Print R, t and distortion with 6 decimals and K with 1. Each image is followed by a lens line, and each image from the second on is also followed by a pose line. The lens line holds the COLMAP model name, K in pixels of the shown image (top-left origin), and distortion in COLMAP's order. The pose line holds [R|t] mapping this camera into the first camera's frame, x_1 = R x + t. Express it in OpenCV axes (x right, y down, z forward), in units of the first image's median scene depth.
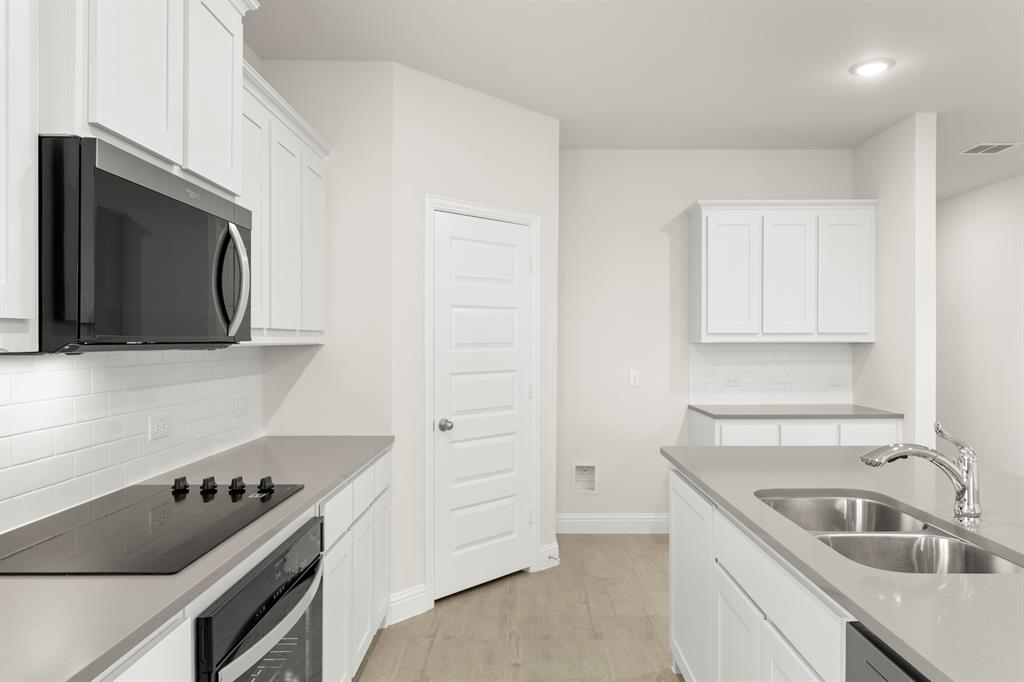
lens RADIAL K [[657.0, 0, 514.2], [0, 657.0, 342.4], [0, 0, 1]] dist [-0.001342, -0.001578]
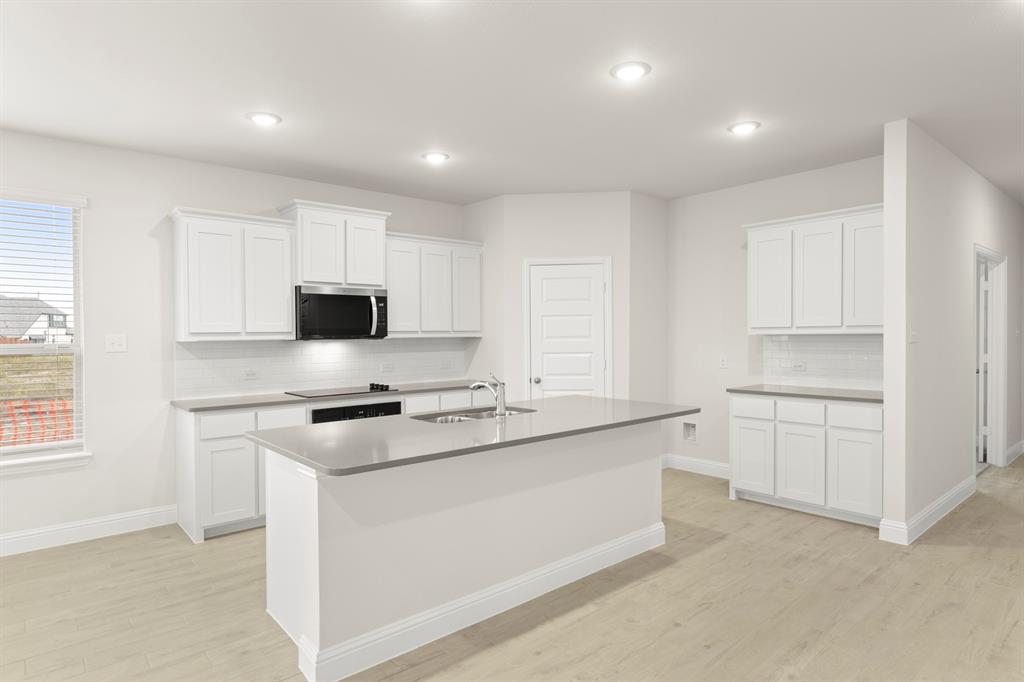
lens RADIAL K [[573.7, 0, 509.9], [0, 573.7, 342.3], [0, 0, 1]] dist [0.002366, 0.001128]
pose [[0.656020, 0.003360, -0.754736, 1.046291], [0.005959, 0.999936, 0.009631, 0.001699], [0.754720, -0.010816, 0.655957, -0.117503]]
